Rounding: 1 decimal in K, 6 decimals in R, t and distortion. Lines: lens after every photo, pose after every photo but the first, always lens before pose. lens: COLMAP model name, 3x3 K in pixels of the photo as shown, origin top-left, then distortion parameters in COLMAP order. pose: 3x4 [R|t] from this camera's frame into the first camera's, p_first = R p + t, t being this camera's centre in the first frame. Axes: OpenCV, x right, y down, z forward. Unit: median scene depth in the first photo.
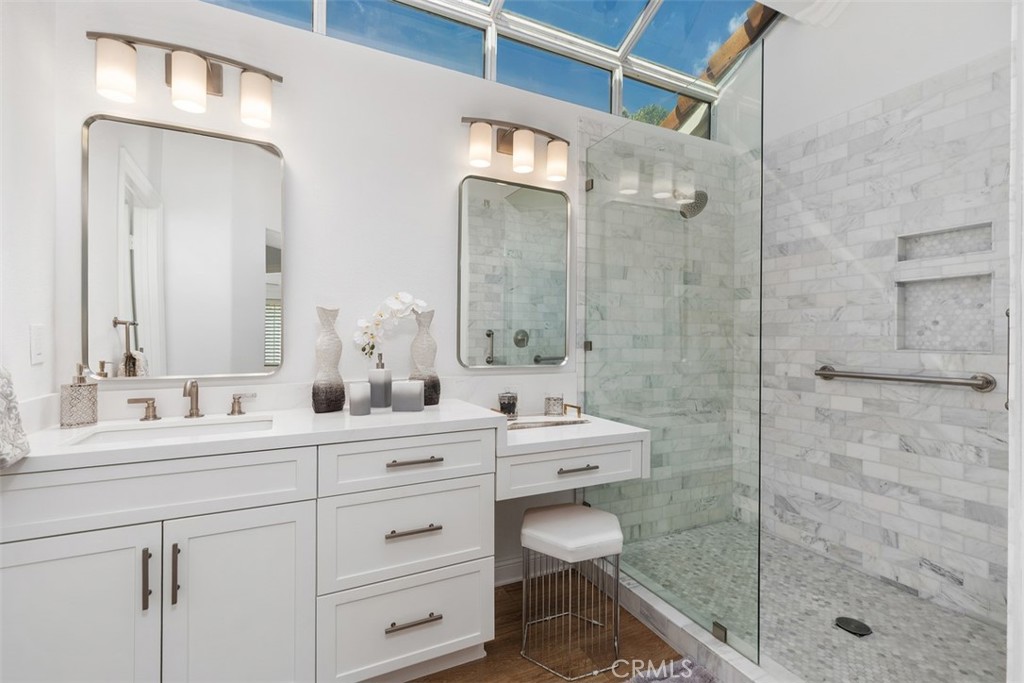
lens RADIAL K [[467.7, 0, 497.0], [0, 467.7, 338.6], [0, 0, 1]] dist [0.006879, 0.002294]
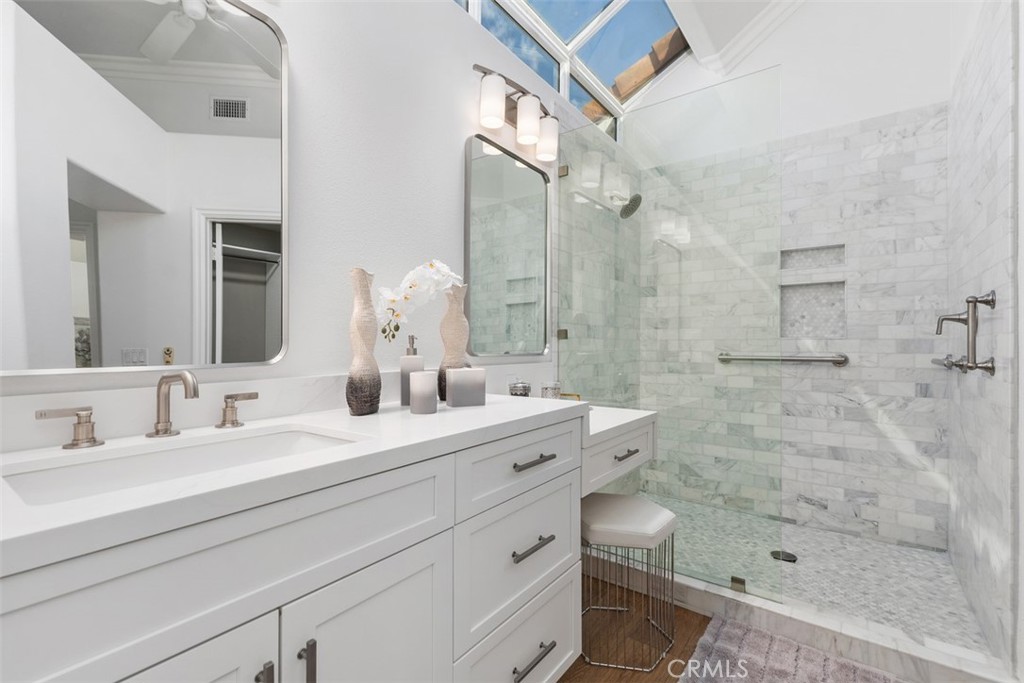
lens RADIAL K [[467.7, 0, 509.6], [0, 467.7, 342.2], [0, 0, 1]] dist [0.006879, 0.002294]
pose [[0.884569, 0.000199, 0.466409, -0.421291], [0.000697, 0.999998, -0.001749, 0.039395], [-0.466408, 0.001873, 0.884568, 0.211779]]
